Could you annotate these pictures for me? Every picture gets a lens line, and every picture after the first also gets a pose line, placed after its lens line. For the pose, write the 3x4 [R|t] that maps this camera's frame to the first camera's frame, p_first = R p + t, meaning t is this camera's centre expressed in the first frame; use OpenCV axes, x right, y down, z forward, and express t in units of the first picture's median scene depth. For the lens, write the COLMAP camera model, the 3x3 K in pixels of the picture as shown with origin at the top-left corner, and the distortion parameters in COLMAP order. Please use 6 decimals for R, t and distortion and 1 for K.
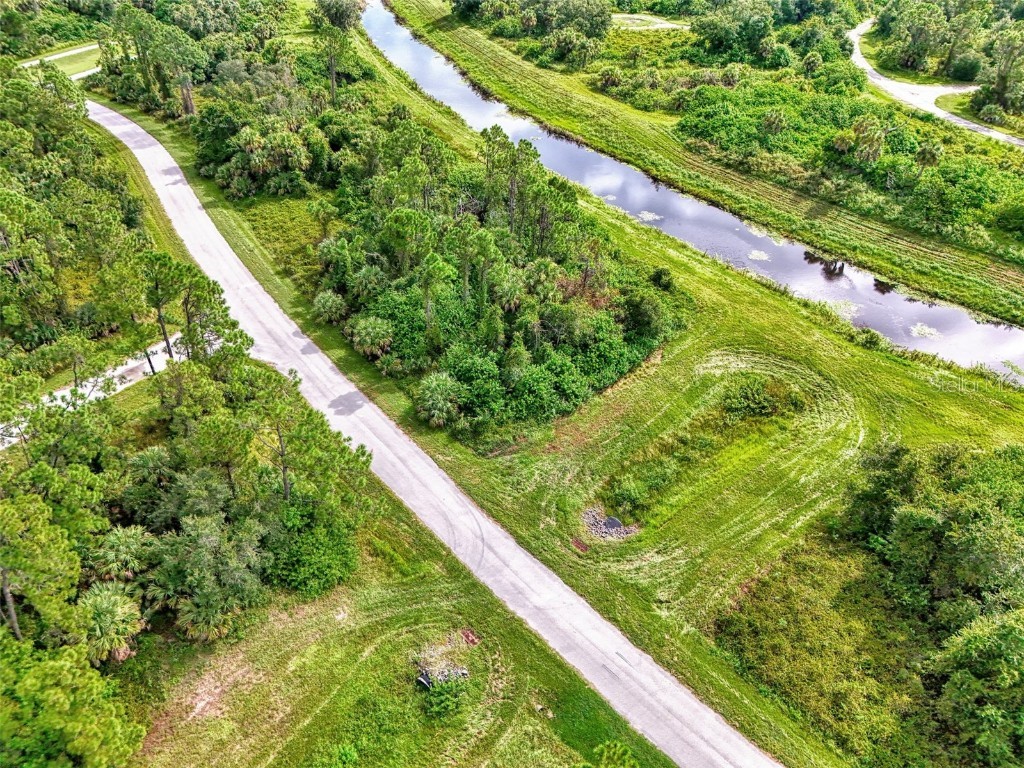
lens RADIAL K [[759.2, 0, 512.0], [0, 759.2, 384.0], [0, 0, 1]] dist [0.077367, -0.088604]
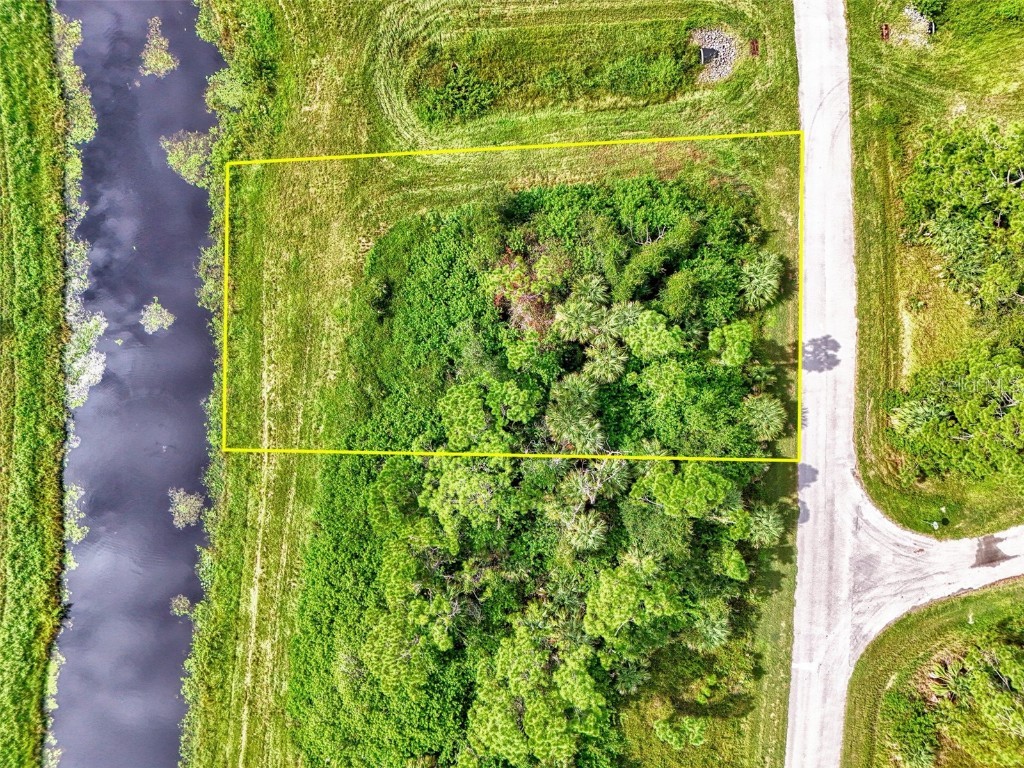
lens RADIAL K [[746.9, 0, 512.0], [0, 746.9, 384.0], [0, 0, 1]] dist [0.081635, -0.101637]
pose [[-0.788046, -0.615544, -0.009465, 0.047774], [0.362833, -0.476826, 0.800618, -0.649643], [-0.497329, 0.627490, 0.599100, 0.509782]]
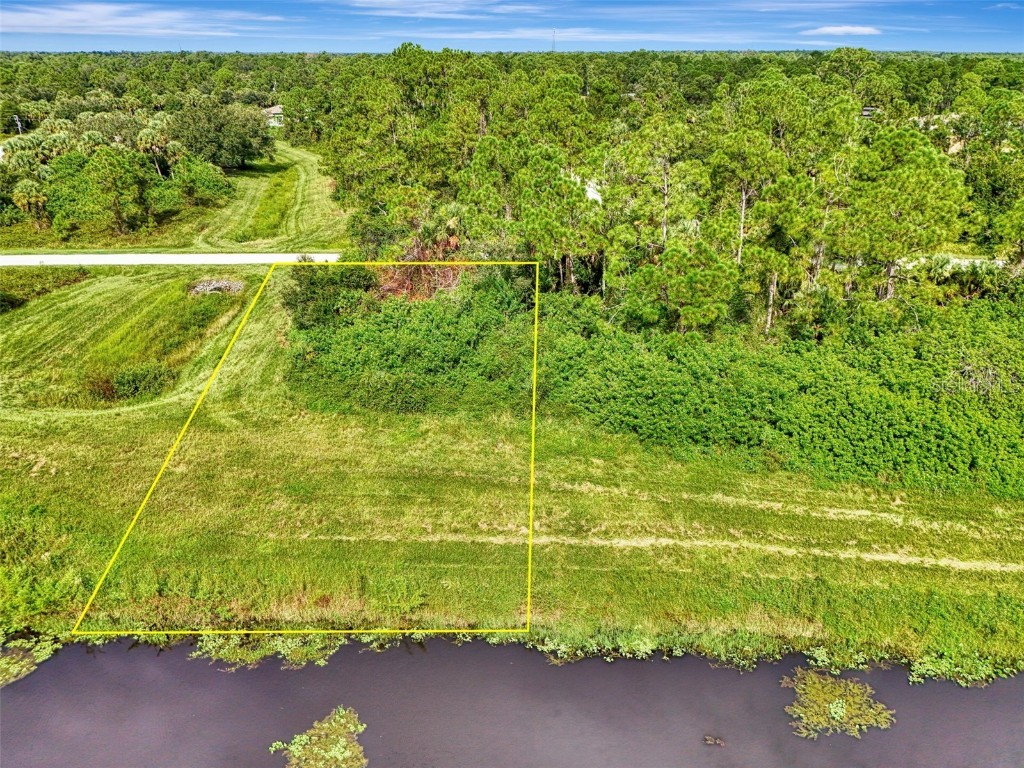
lens RADIAL K [[759.2, 0, 512.0], [0, 759.2, 384.0], [0, 0, 1]] dist [0.077367, -0.088604]
pose [[-0.644254, 0.325222, -0.692220, 0.444110], [-0.443562, 0.578437, 0.684590, -0.466222], [0.623049, 0.748092, -0.228404, 1.064322]]
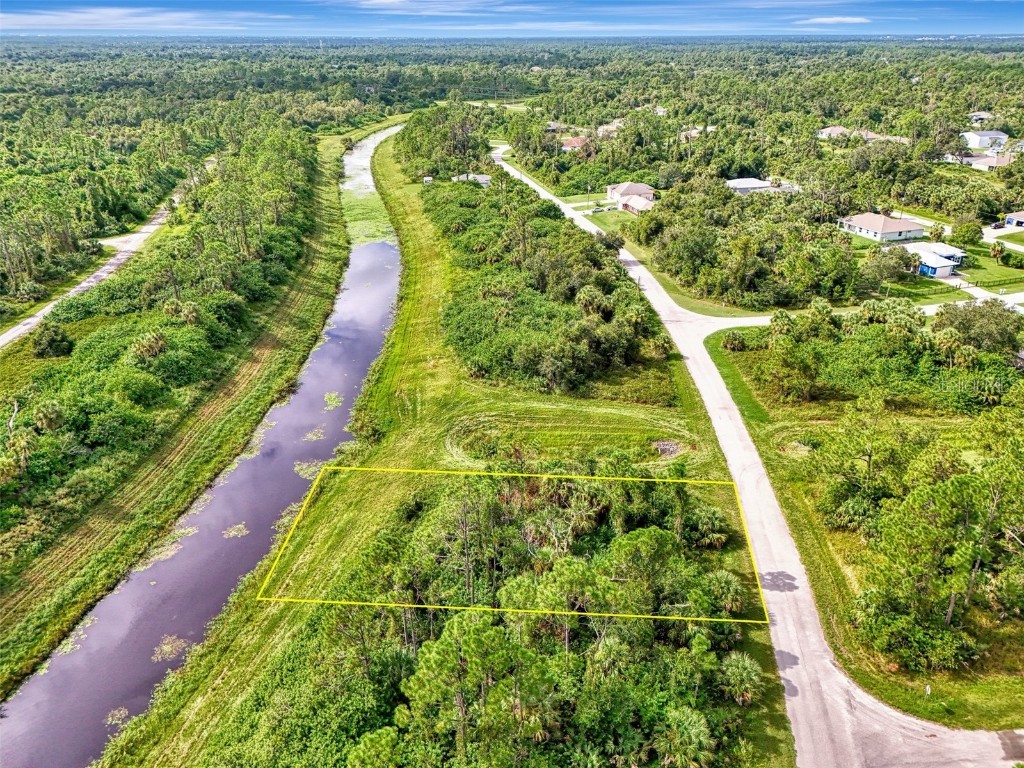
lens RADIAL K [[756.7, 0, 512.0], [0, 756.7, 384.0], [0, 0, 1]] dist [0.075614, -0.079074]
pose [[-0.698947, -0.299485, 0.649447, -0.426966], [0.431947, 0.546978, 0.717103, -0.783020], [-0.569995, 0.781744, -0.252947, 0.963330]]
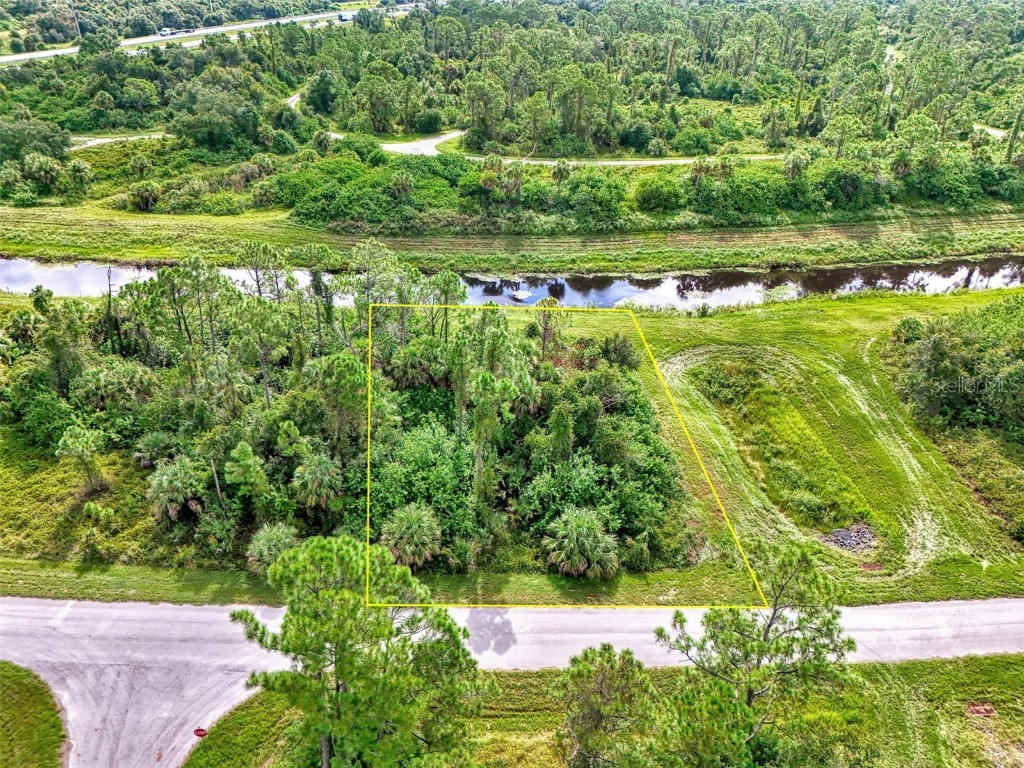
lens RADIAL K [[756.7, 0, 512.0], [0, 756.7, 384.0], [0, 0, 1]] dist [0.075614, -0.079074]
pose [[0.609853, -0.390618, 0.689563, -0.439296], [0.476663, 0.875914, 0.074618, -0.152740], [-0.633145, 0.283183, 0.720372, 0.346584]]
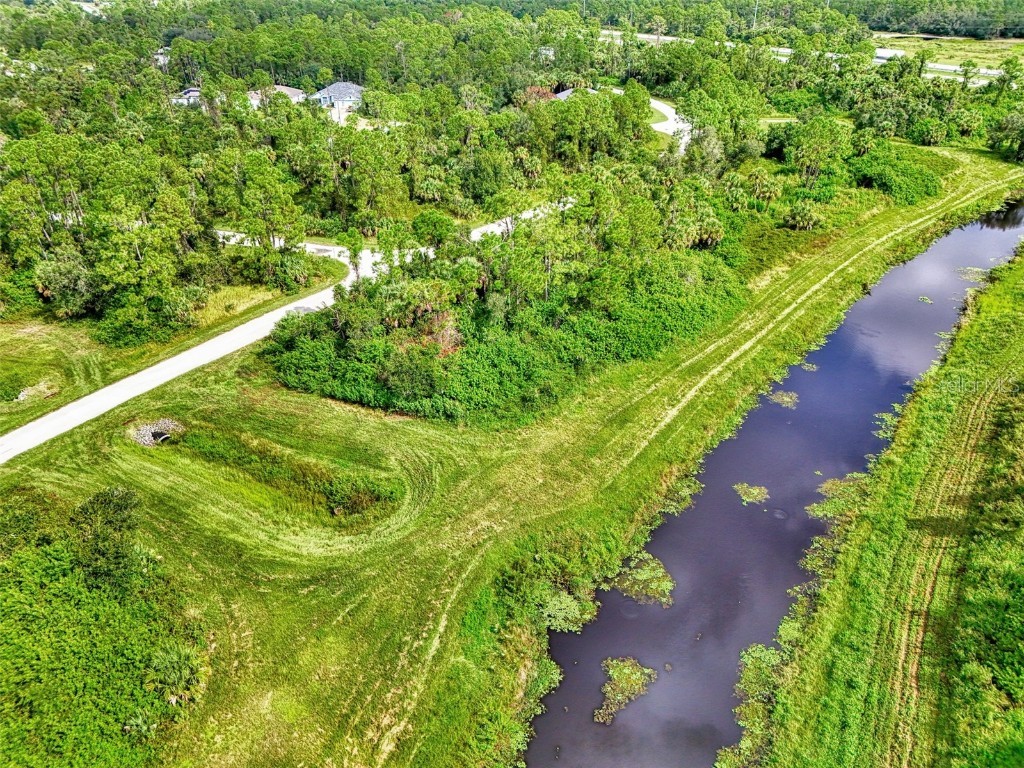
lens RADIAL K [[759.2, 0, 512.0], [0, 759.2, 384.0], [0, 0, 1]] dist [0.077367, -0.088604]
pose [[0.309284, 0.461405, -0.831534, 0.794267], [-0.559943, 0.795115, 0.232930, -0.293555], [0.768640, 0.393570, 0.504277, 0.513032]]
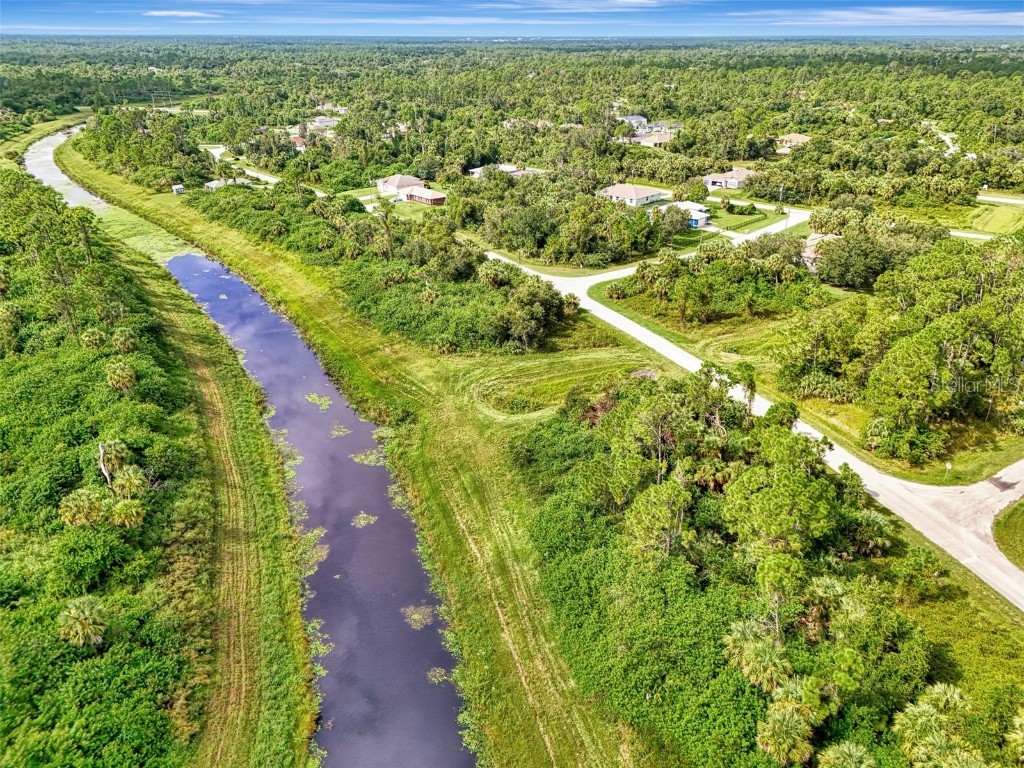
lens RADIAL K [[756.7, 0, 512.0], [0, 756.7, 384.0], [0, 0, 1]] dist [0.075614, -0.079074]
pose [[-0.949641, -0.133829, 0.283324, -0.069706], [0.186516, 0.485134, 0.854317, -1.011572], [-0.251782, 0.864138, -0.435741, 1.270705]]
